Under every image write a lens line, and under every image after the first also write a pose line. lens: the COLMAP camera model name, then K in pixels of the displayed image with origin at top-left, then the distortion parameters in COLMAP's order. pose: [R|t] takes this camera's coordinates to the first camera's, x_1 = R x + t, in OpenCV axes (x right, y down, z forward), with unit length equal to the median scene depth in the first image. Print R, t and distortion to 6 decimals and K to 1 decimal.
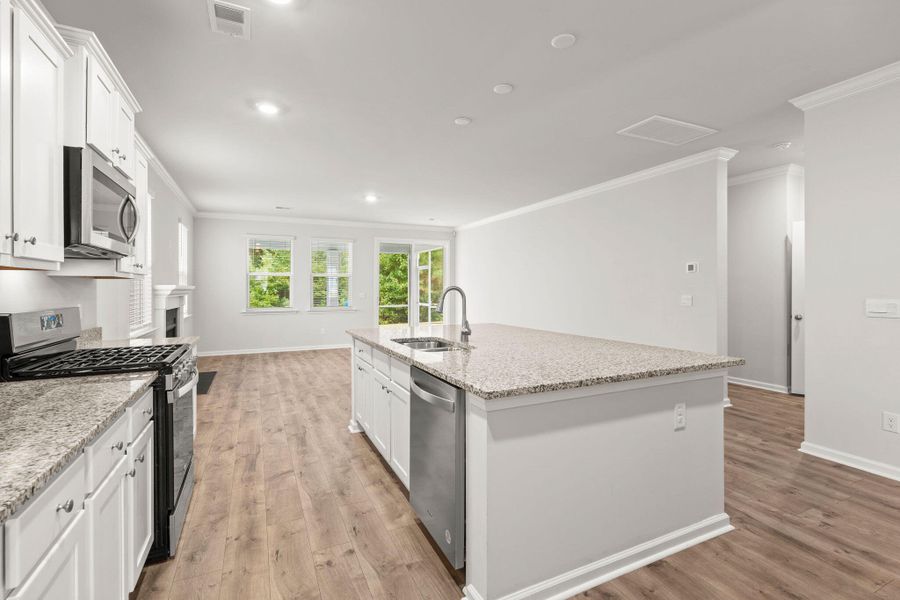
lens RADIAL K [[413.9, 0, 450.4], [0, 413.9, 291.7], [0, 0, 1]] dist [-0.001783, -0.000299]
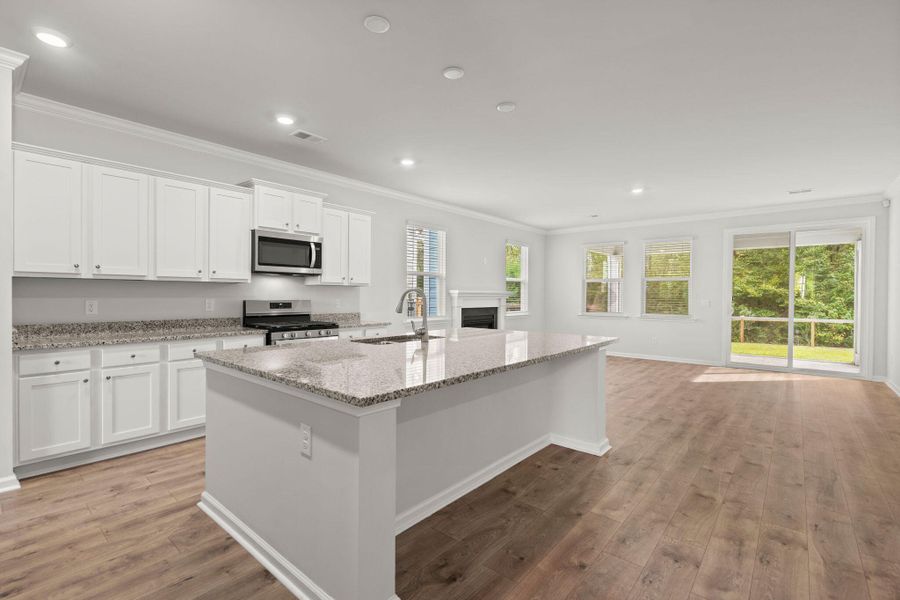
lens RADIAL K [[406.2, 0, 450.0], [0, 406.2, 300.0], [0, 0, 1]] dist [-0.006778, -0.000259]
pose [[0.411555, 0.015219, -0.911258, 0.774484], [-0.012258, 0.999863, 0.011162, 0.003693], [0.911303, 0.006576, 0.411685, 0.508465]]
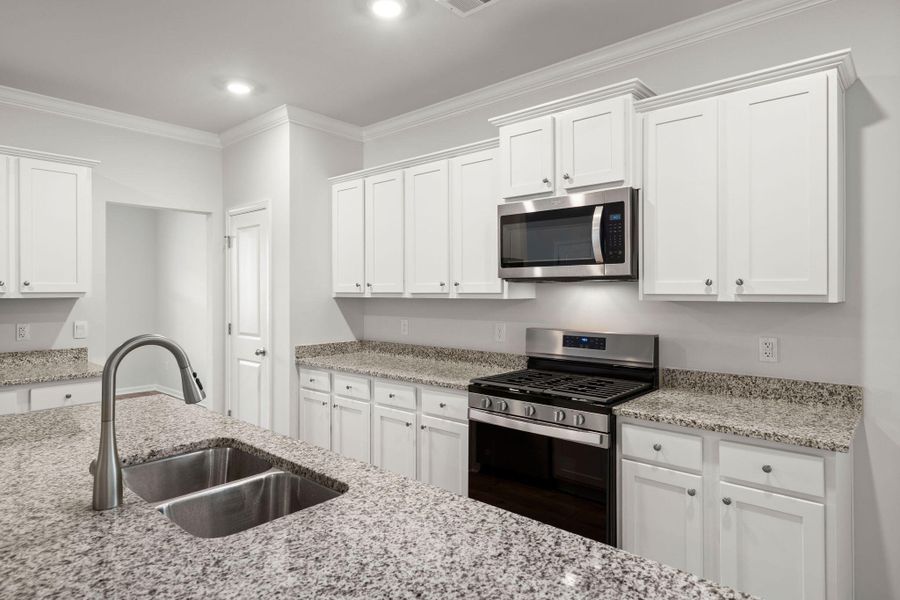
lens RADIAL K [[515.1, 0, 447.3], [0, 515.1, 292.0], [0, 0, 1]] dist [0.001463, 0.000199]
pose [[-0.920171, 0.003192, -0.391504, -0.044511], [0.000842, 0.999981, 0.006174, -0.039574], [0.391516, 0.005351, -0.920156, 1.166897]]
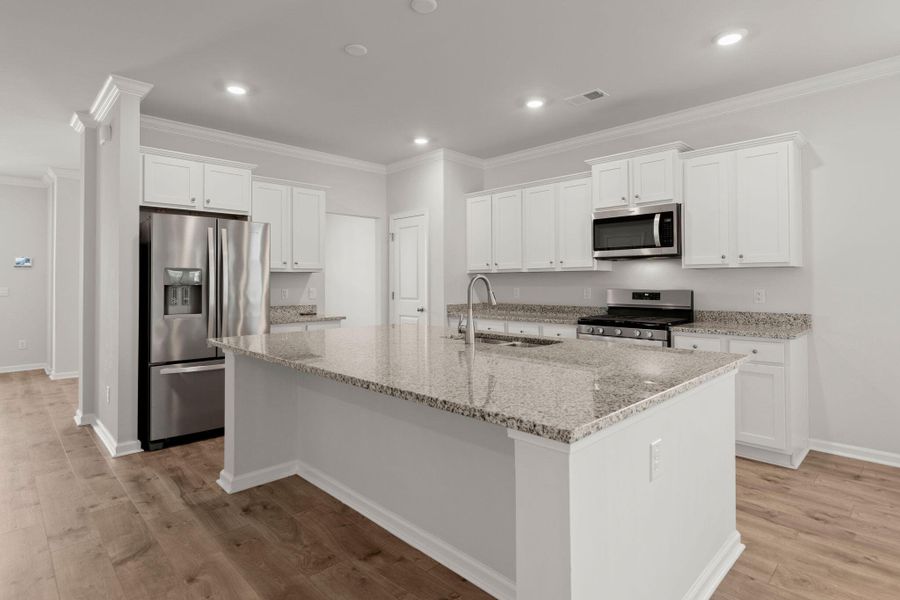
lens RADIAL K [[467.7, 0, 453.3], [0, 467.7, 279.5], [0, 0, 1]] dist [-0.011053, 0.000990]
pose [[-0.943428, 0.003031, -0.331563, 0.285933], [0.003307, 0.999994, -0.000269, -0.001903], [0.331561, -0.001350, -0.943433, 1.456535]]
